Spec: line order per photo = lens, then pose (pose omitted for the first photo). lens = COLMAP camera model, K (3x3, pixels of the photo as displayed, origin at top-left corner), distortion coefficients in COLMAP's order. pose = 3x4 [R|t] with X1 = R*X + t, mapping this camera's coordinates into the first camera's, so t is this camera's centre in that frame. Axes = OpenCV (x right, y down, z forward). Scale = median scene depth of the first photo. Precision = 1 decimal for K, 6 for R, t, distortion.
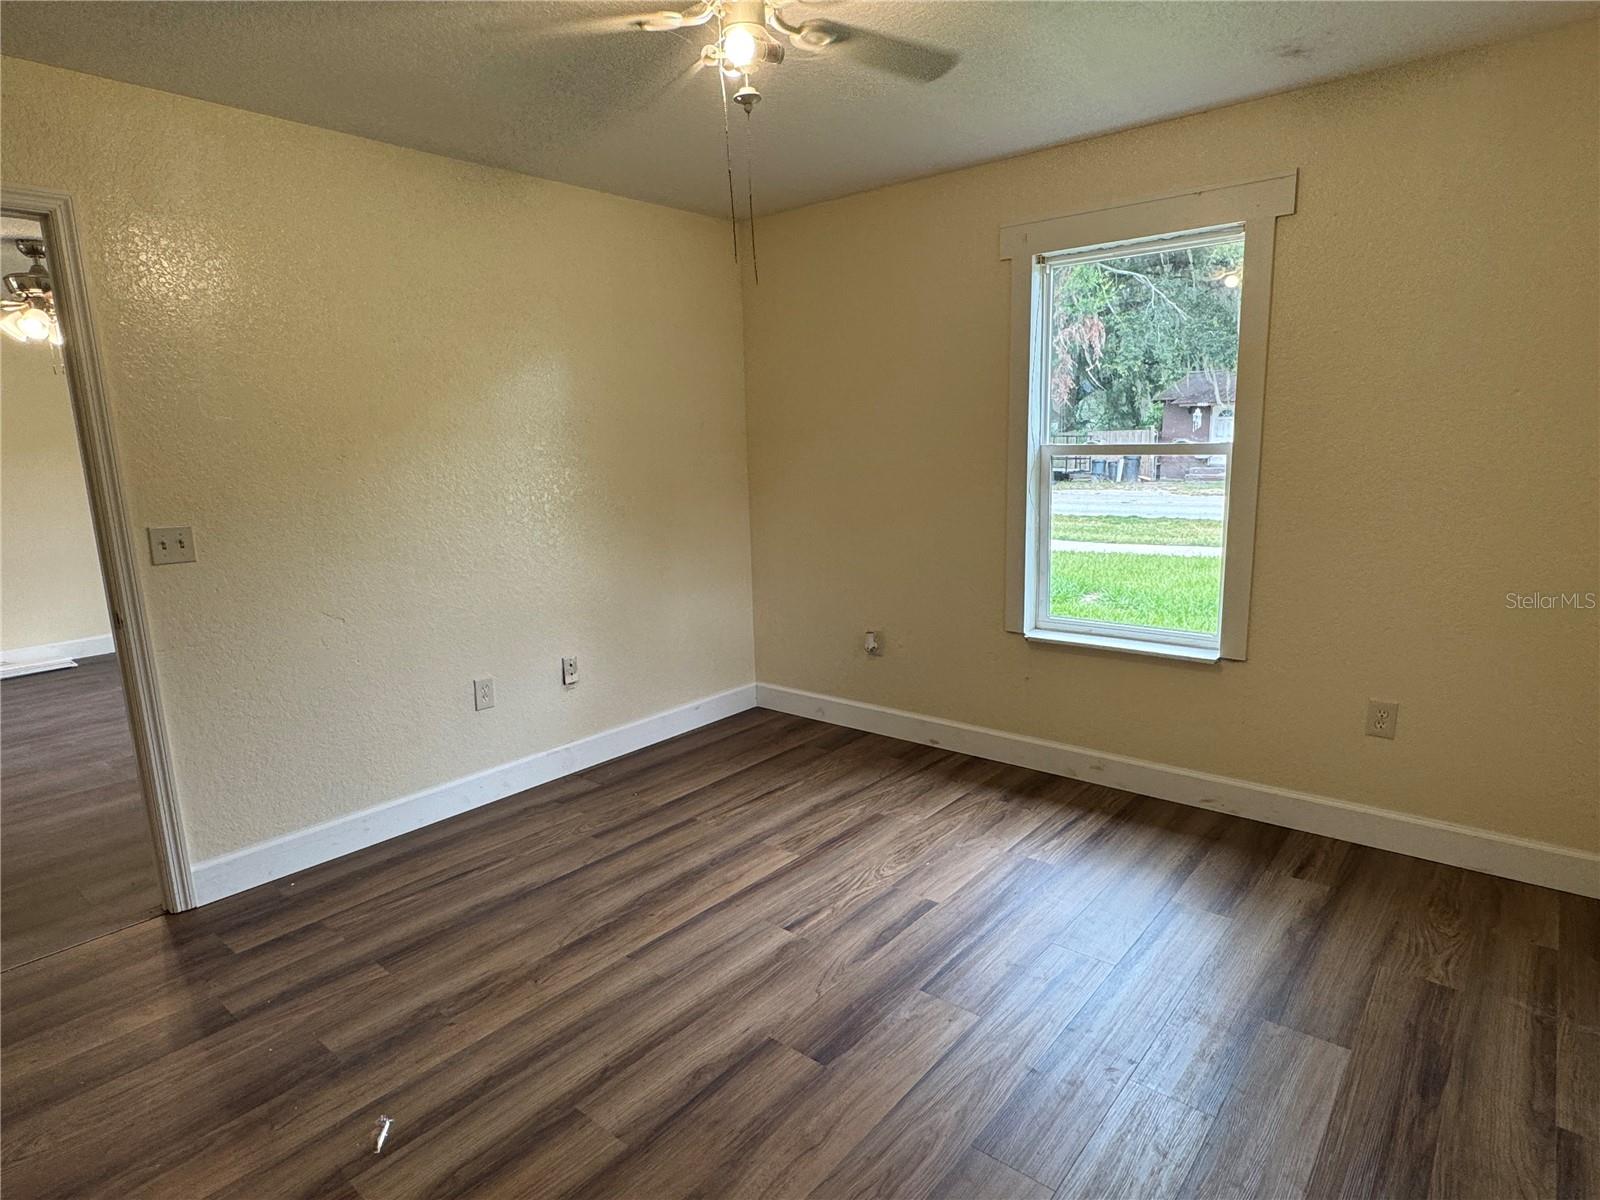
lens RADIAL K [[885.0, 0, 806.3], [0, 885.0, 610.7], [0, 0, 1]] dist [-0.016045, -0.002466]
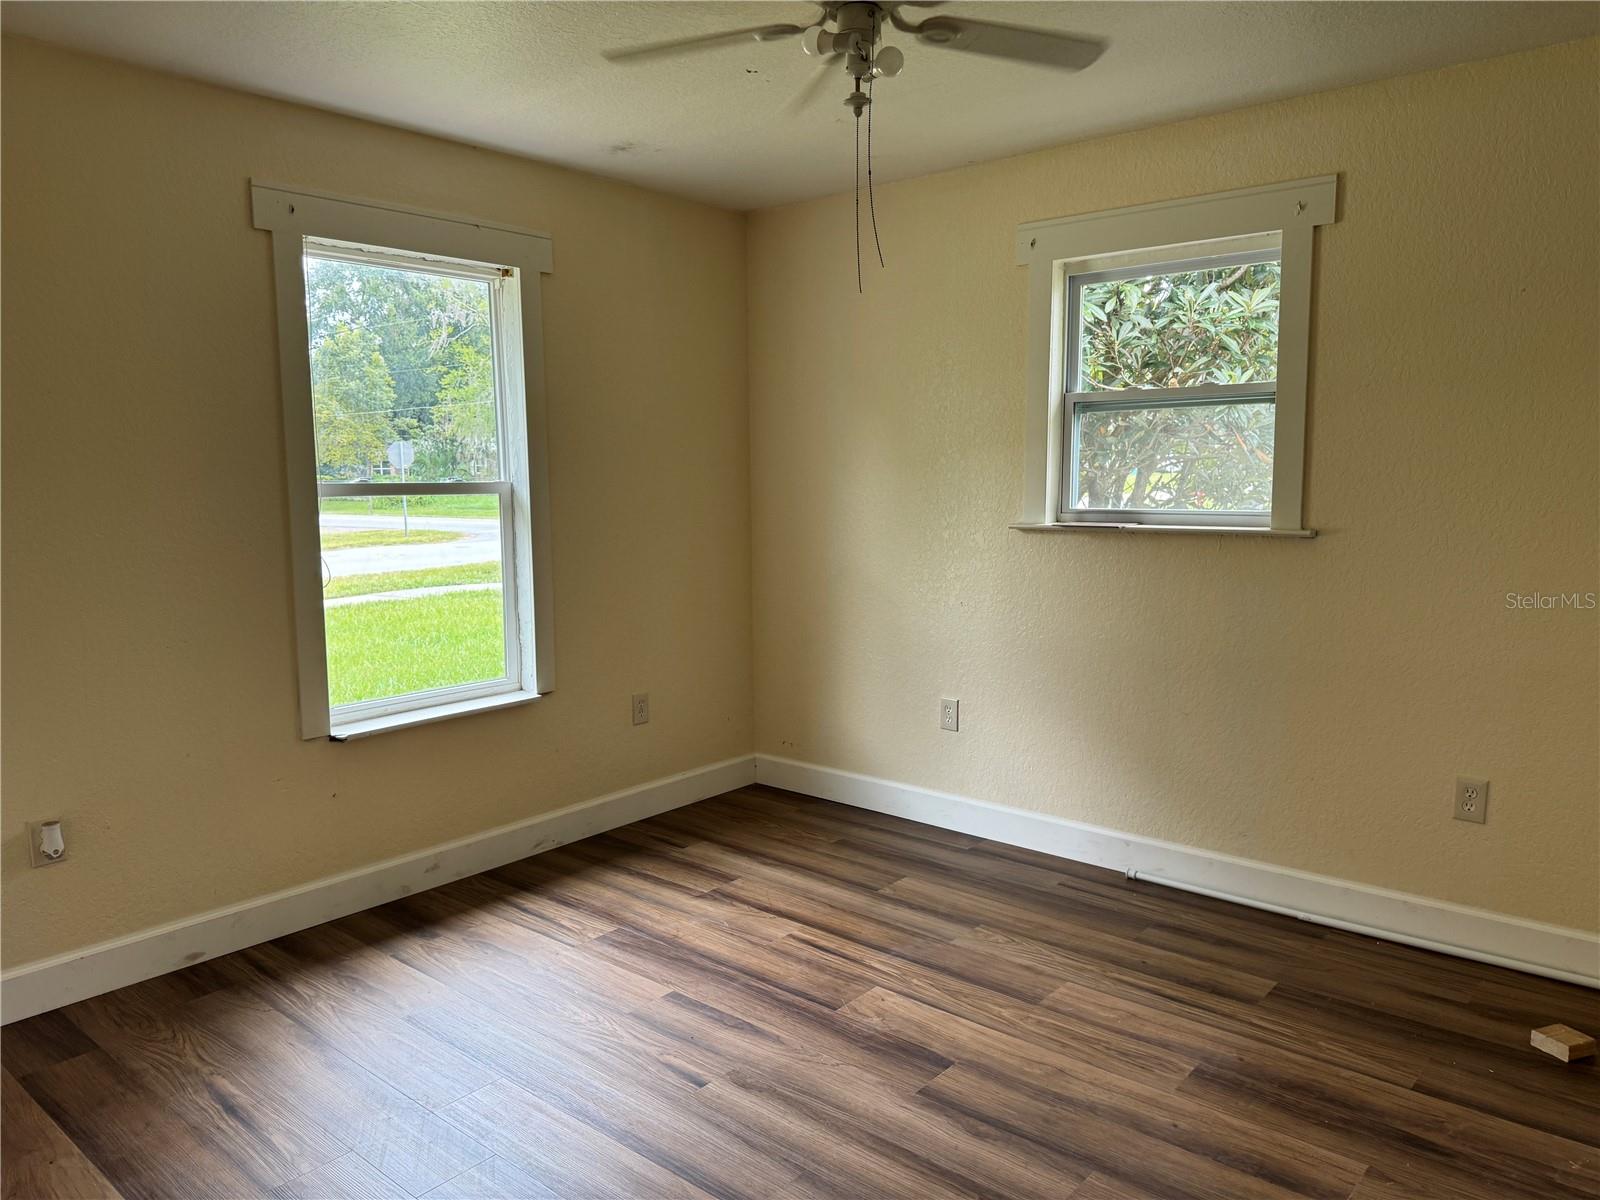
lens RADIAL K [[1126.9, 0, 801.8], [0, 1126.9, 597.2], [0, 0, 1]] dist [0.046566, -0.013538]
pose [[0.034068, -0.095334, 0.994862, -0.809928], [0.199247, 0.976105, 0.086713, -0.108529], [-0.979357, 0.195269, 0.052249, 0.643048]]
